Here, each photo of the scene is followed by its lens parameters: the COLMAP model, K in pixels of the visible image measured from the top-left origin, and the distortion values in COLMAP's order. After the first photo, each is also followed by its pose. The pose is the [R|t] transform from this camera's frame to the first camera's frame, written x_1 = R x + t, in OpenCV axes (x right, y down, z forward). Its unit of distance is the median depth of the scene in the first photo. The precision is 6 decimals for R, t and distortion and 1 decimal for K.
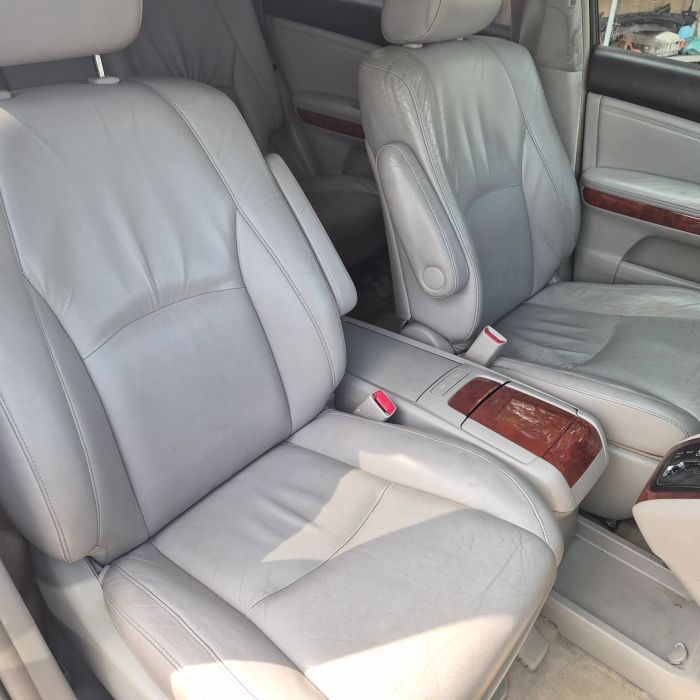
lens RADIAL K [[635.3, 0, 349.9], [0, 635.3, 349.9], [0, 0, 1]] dist [0.064518, -0.026379]
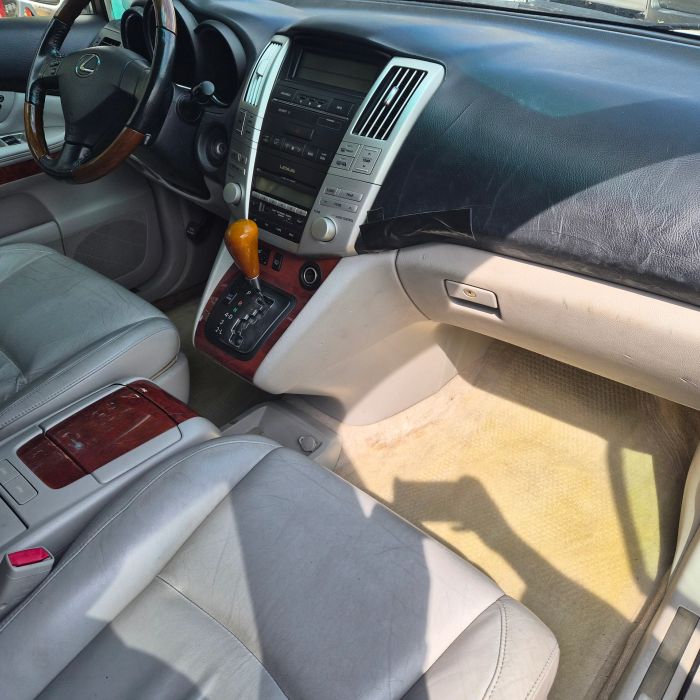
lens RADIAL K [[635.3, 0, 349.1], [0, 635.3, 346.7], [0, 0, 1]] dist [0.064518, -0.026379]
pose [[0.034440, -0.610157, 0.791532, -0.374843], [0.561552, 0.666970, 0.489704, -0.231071], [-0.826725, 0.427621, 0.365605, 0.401697]]
